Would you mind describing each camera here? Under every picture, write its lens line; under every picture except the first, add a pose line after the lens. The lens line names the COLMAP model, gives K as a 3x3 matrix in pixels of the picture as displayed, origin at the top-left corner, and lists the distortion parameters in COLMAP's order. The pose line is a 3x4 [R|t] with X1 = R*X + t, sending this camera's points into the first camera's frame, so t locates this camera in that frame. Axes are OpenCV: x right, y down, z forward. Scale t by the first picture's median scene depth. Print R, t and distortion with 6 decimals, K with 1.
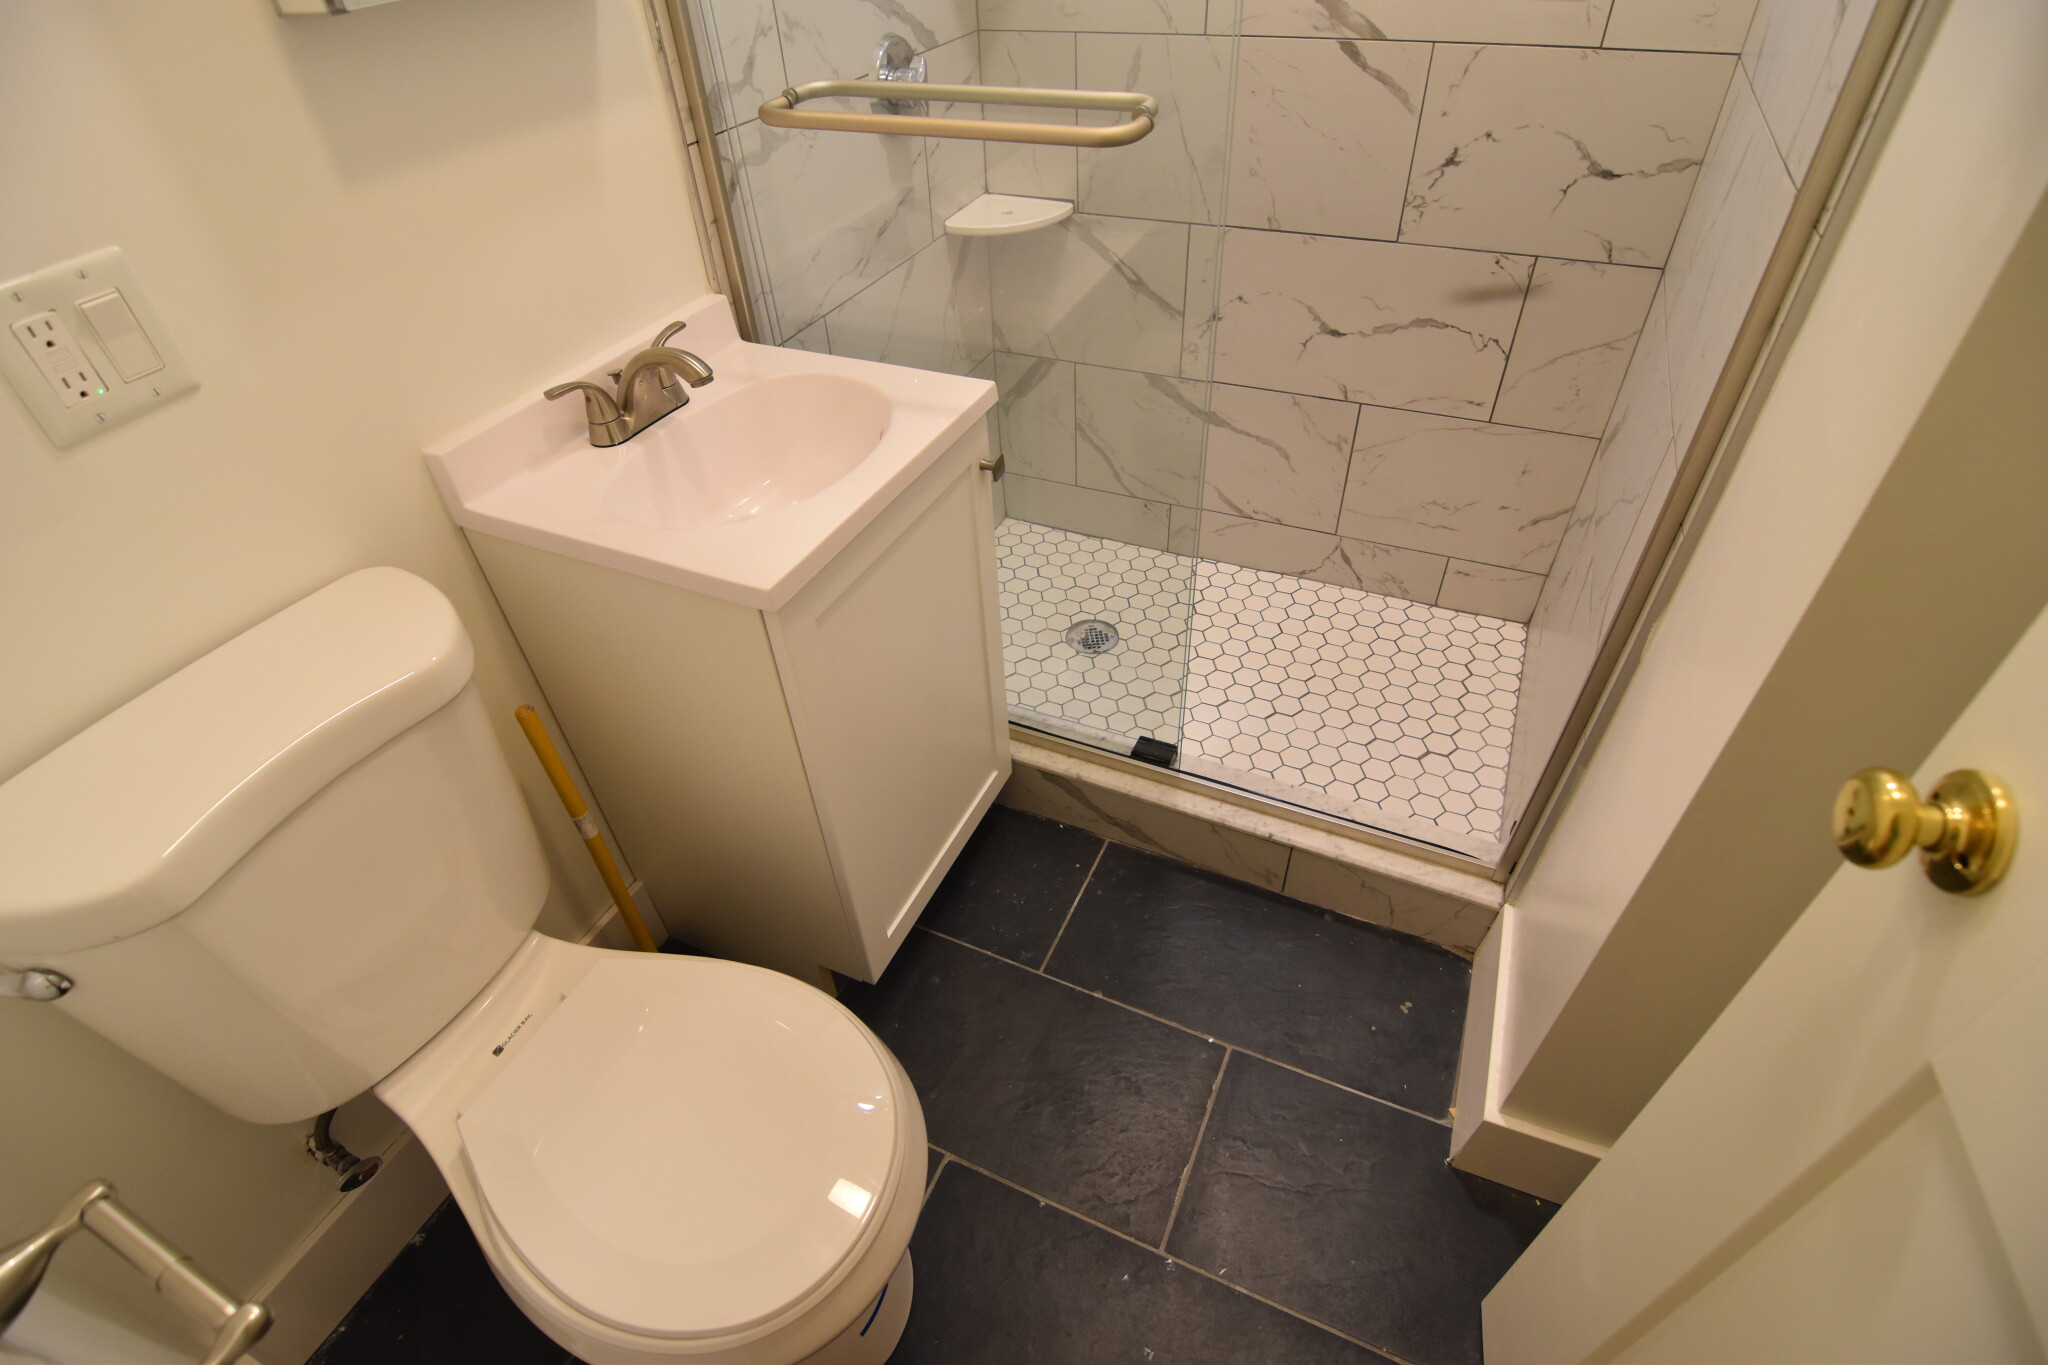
lens RADIAL K [[1007.0, 0, 1024.5], [0, 1007.0, 688.5], [0, 0, 1]] dist [-0.001471, -0.012840]
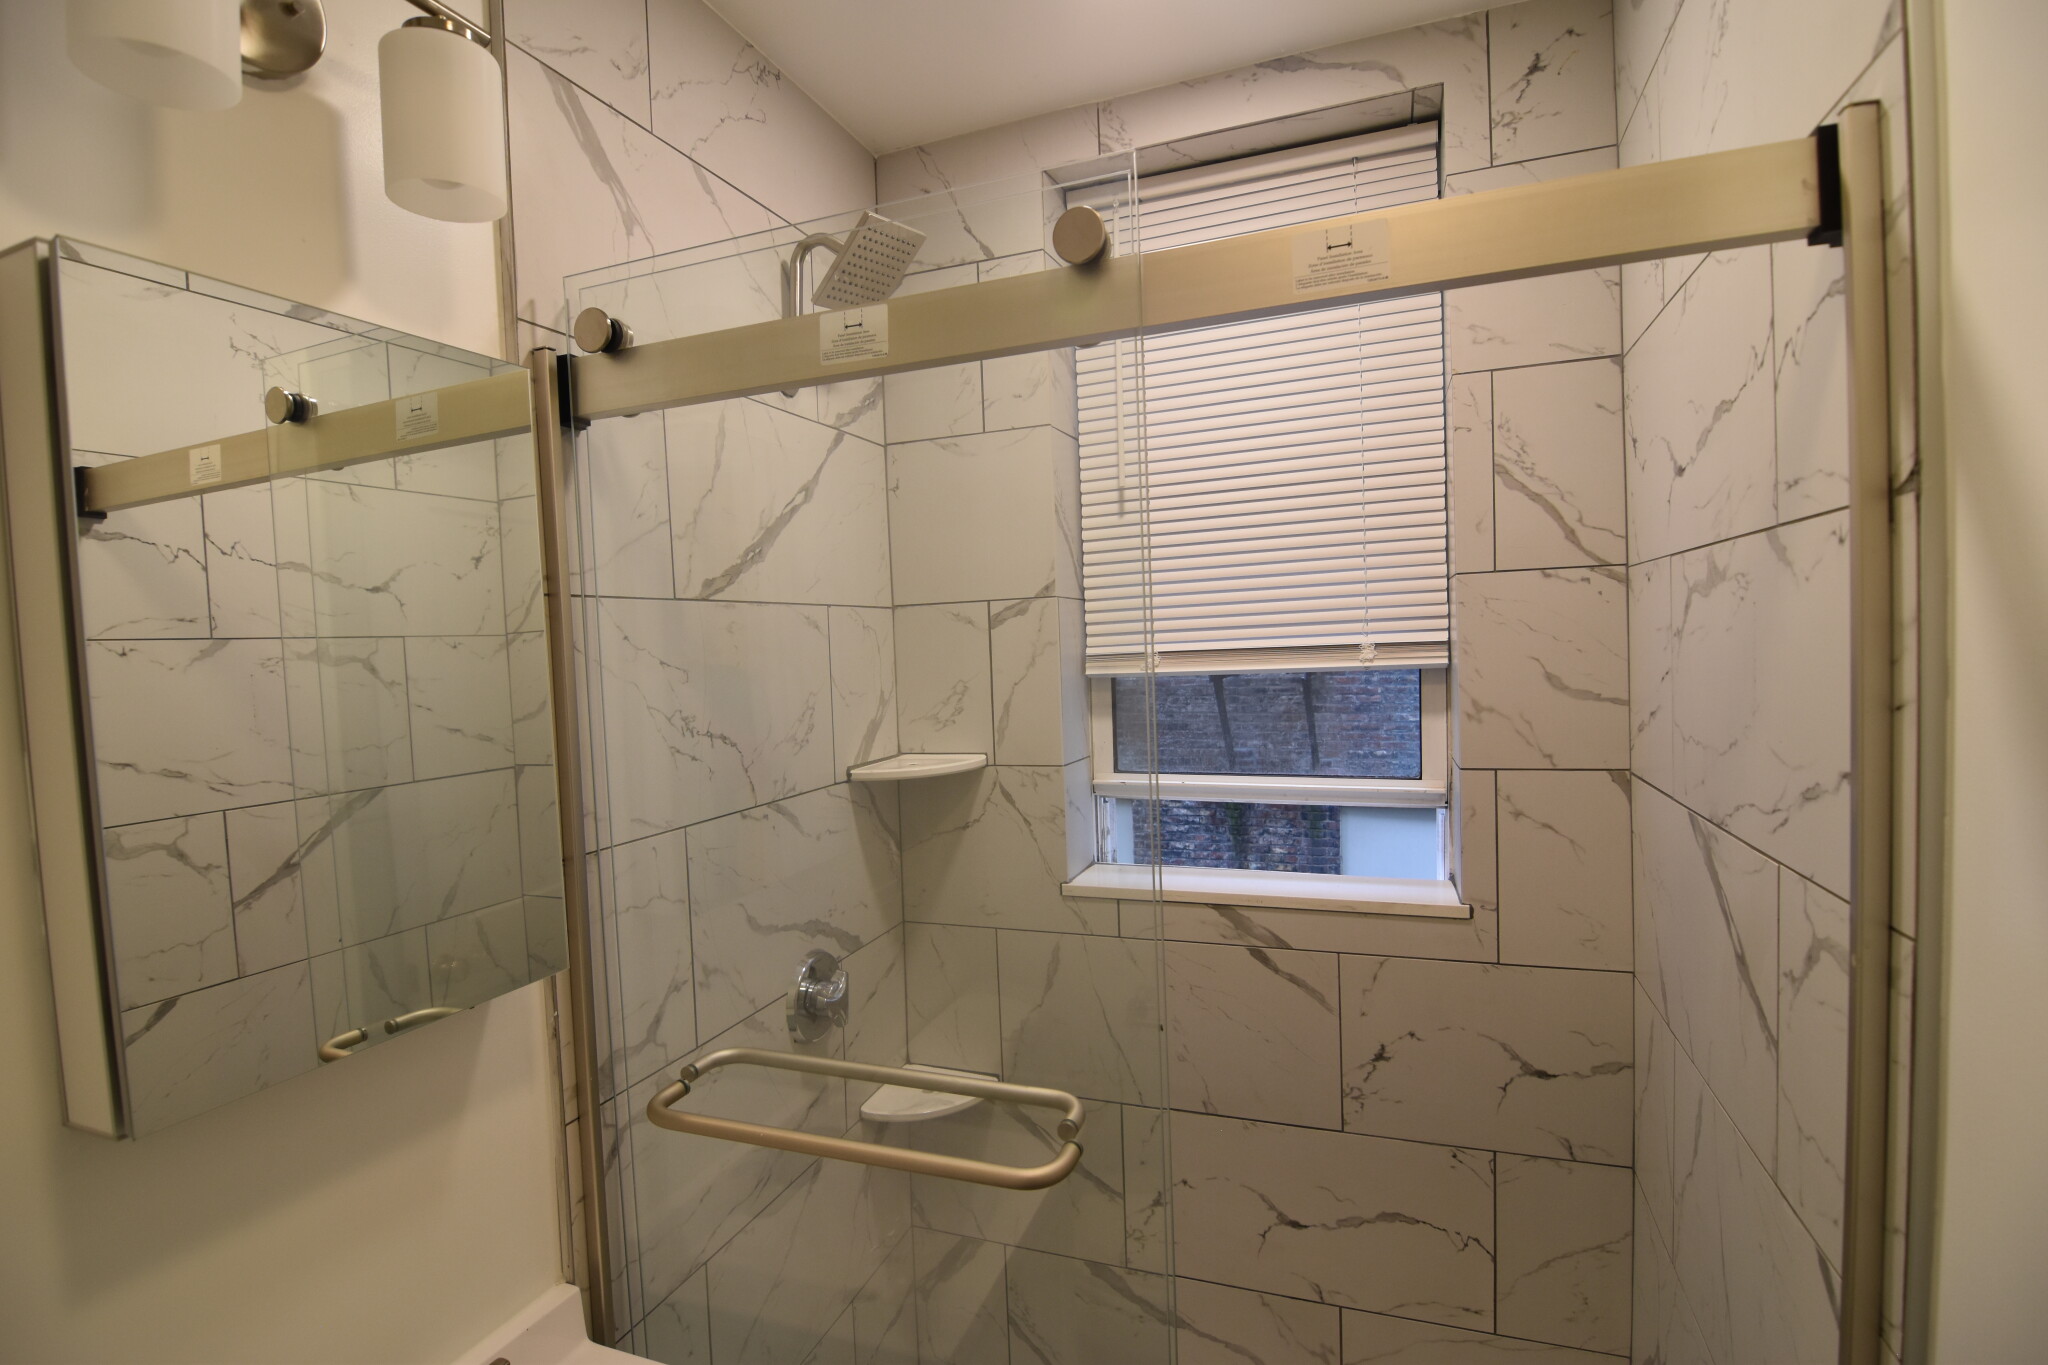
lens RADIAL K [[1007.0, 0, 1024.5], [0, 1007.0, 688.5], [0, 0, 1]] dist [-0.001471, -0.012840]
pose [[0.997732, 0.001157, 0.067304, 0.010264], [0.041509, 0.776559, -0.628675, -0.201751], [-0.052993, 0.630043, 0.774750, 0.027533]]
